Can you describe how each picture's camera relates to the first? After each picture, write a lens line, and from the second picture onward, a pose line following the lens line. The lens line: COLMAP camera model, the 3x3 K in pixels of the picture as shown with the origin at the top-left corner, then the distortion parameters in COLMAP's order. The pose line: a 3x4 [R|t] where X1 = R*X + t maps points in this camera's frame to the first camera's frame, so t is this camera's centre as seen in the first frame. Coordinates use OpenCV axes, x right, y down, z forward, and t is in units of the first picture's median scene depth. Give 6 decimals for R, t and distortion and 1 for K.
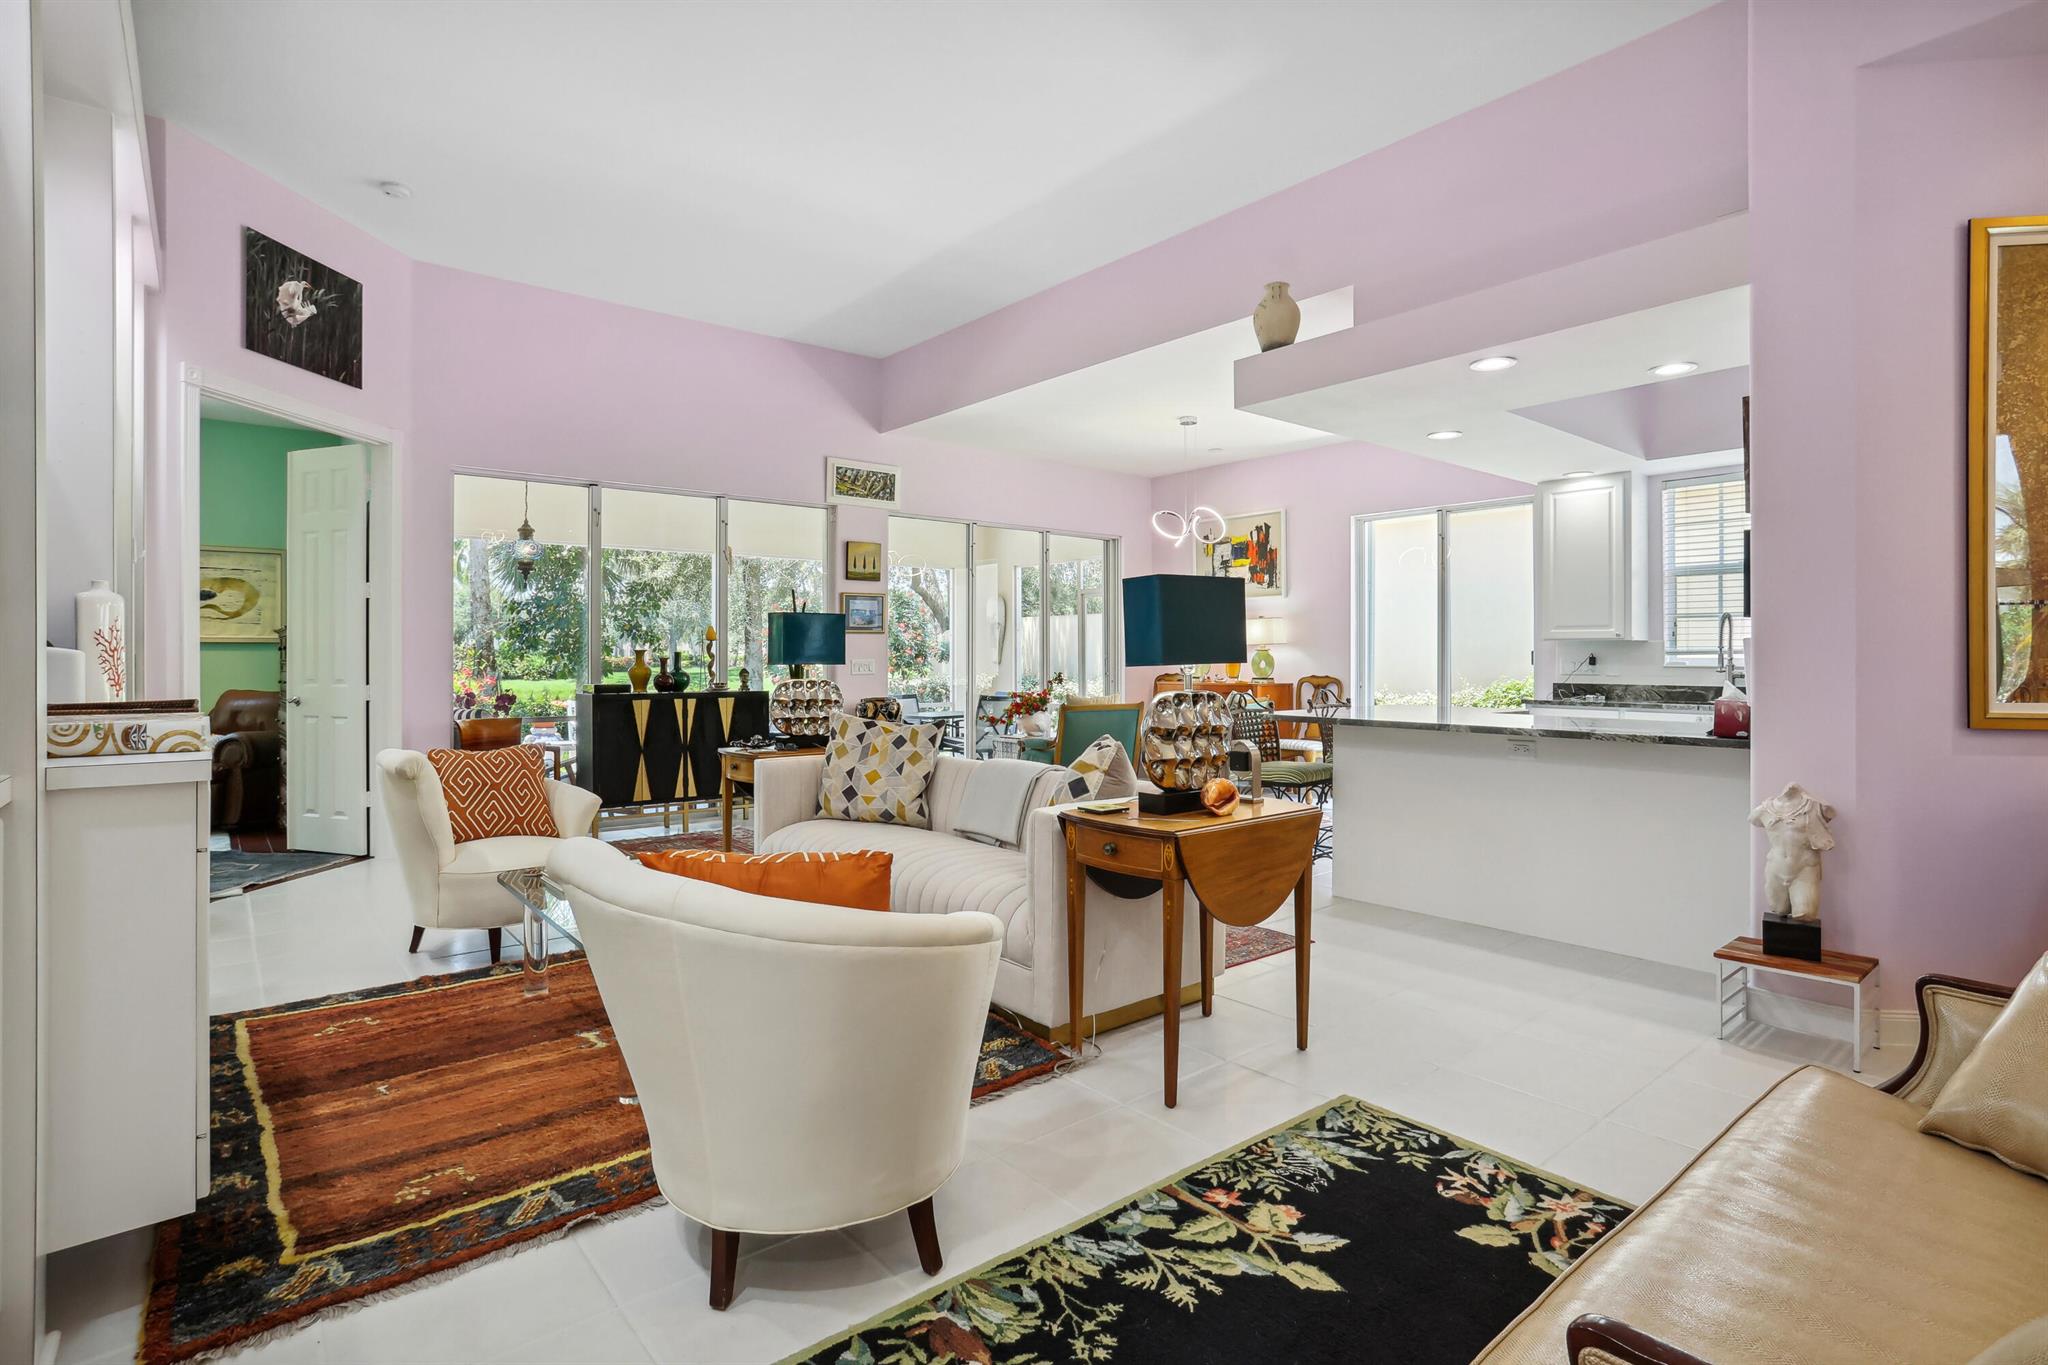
lens RADIAL K [[1015.0, 0, 1021.7], [0, 1015.0, 662.1], [0, 0, 1]] dist [-0.042728, 0.015119]
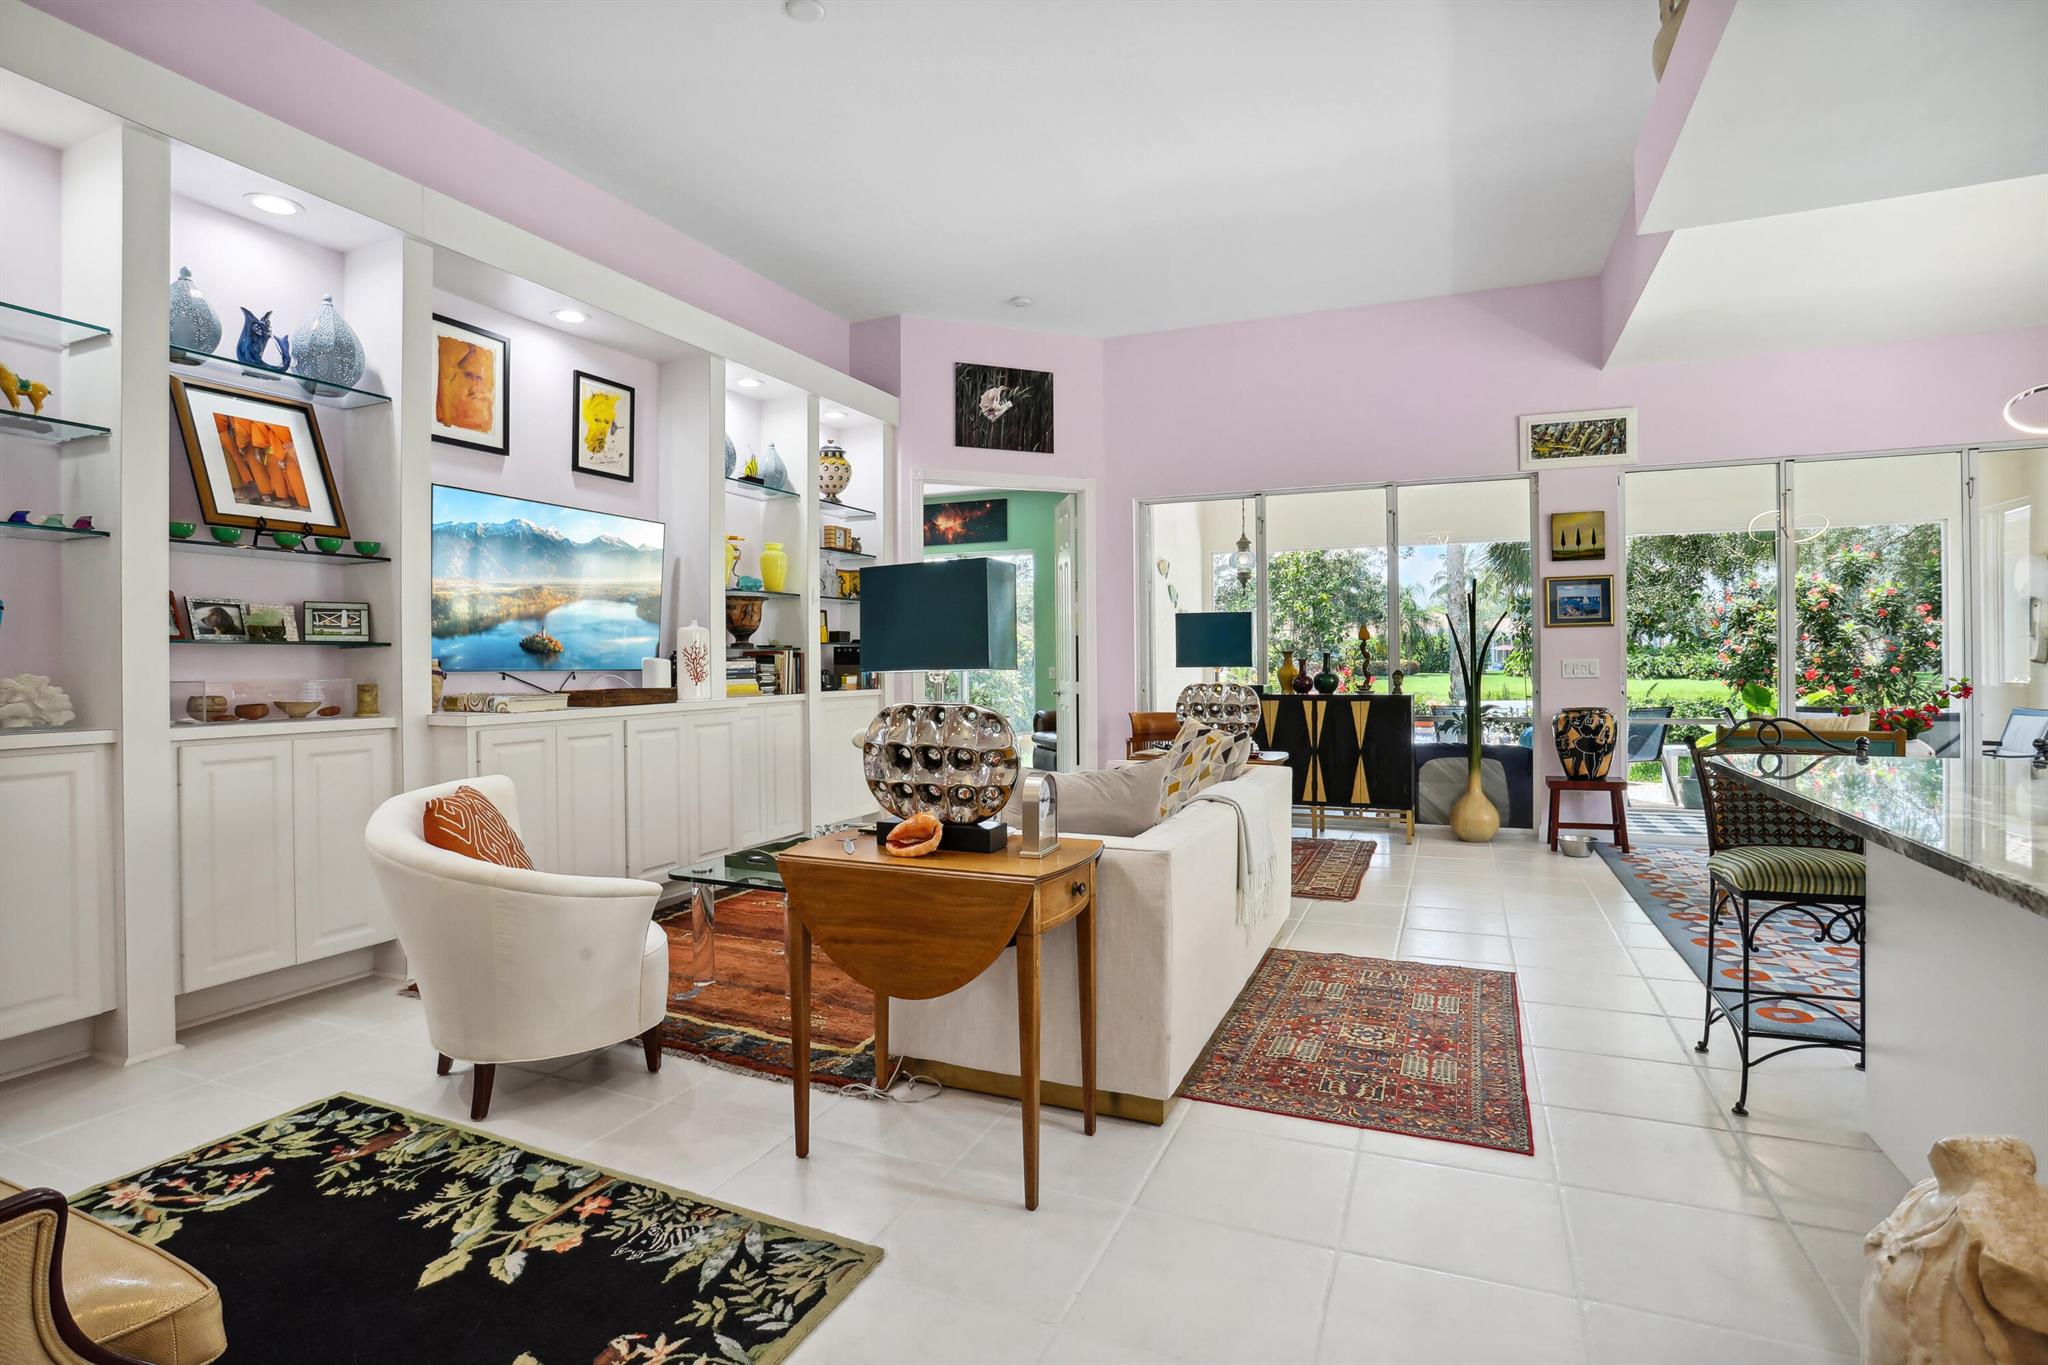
lens RADIAL K [[1015.0, 0, 1012.2], [0, 1015.0, 656.5], [0, 0, 1]] dist [-0.042728, 0.015119]
pose [[0.440473, -0.001855, -0.897764, 1.116898], [-0.000175, 0.999998, -0.002152, -0.011761], [0.897766, 0.001105, 0.440471, 0.814918]]
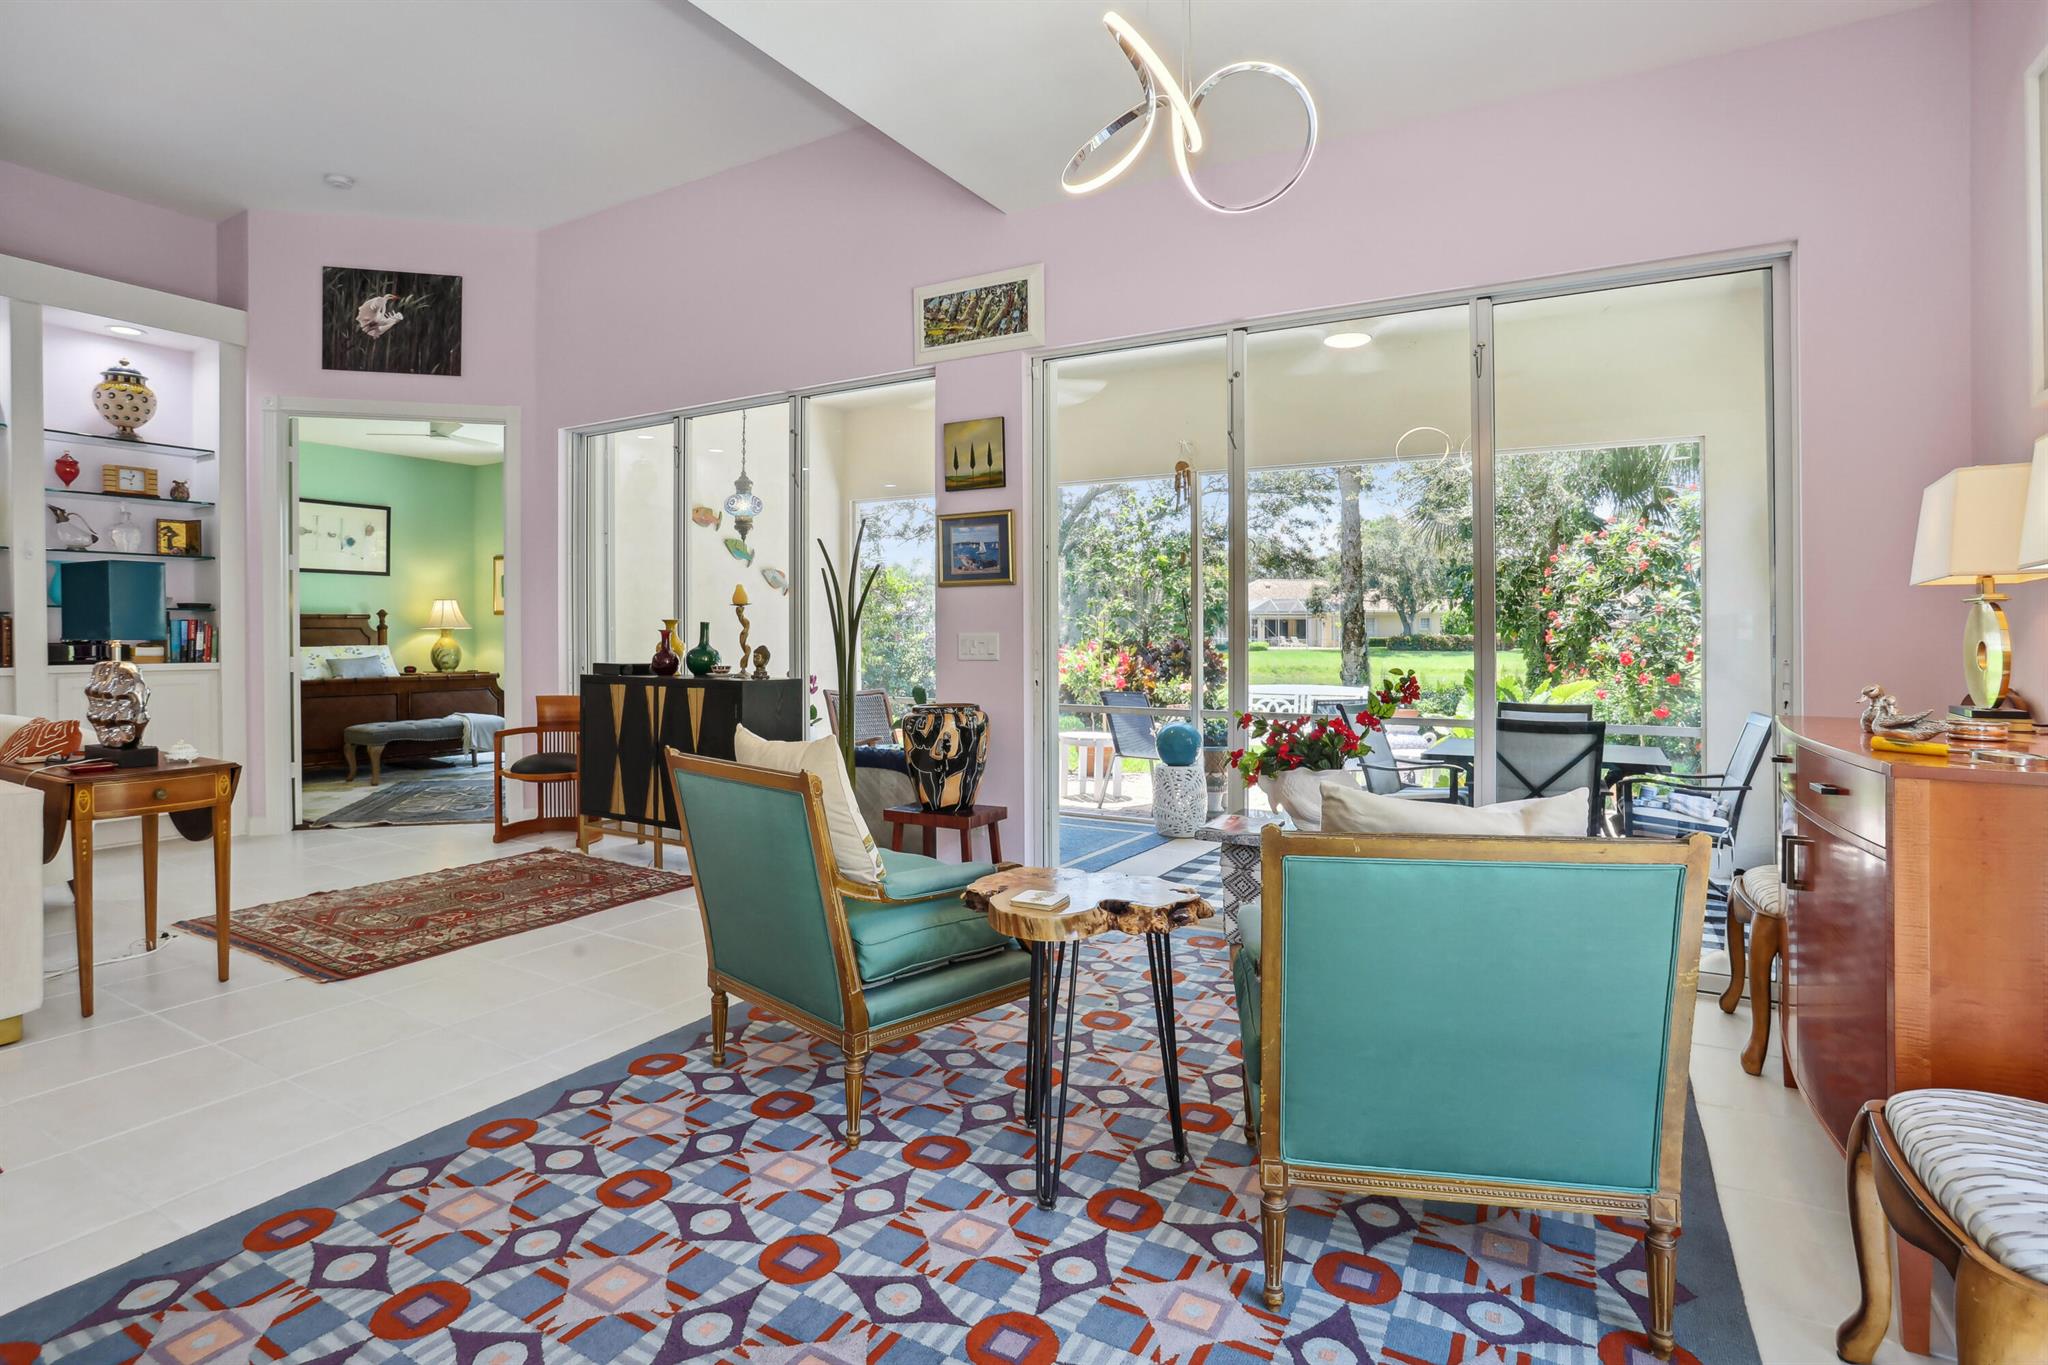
lens RADIAL K [[1015.0, 0, 978.1], [0, 1015.0, 632.7], [0, 0, 1]] dist [-0.042728, 0.015119]
pose [[0.325668, 0.001811, -0.945483, 1.153723], [-0.005279, 0.999986, 0.000098, -0.010097], [0.945470, 0.004959, 0.325673, 2.605422]]
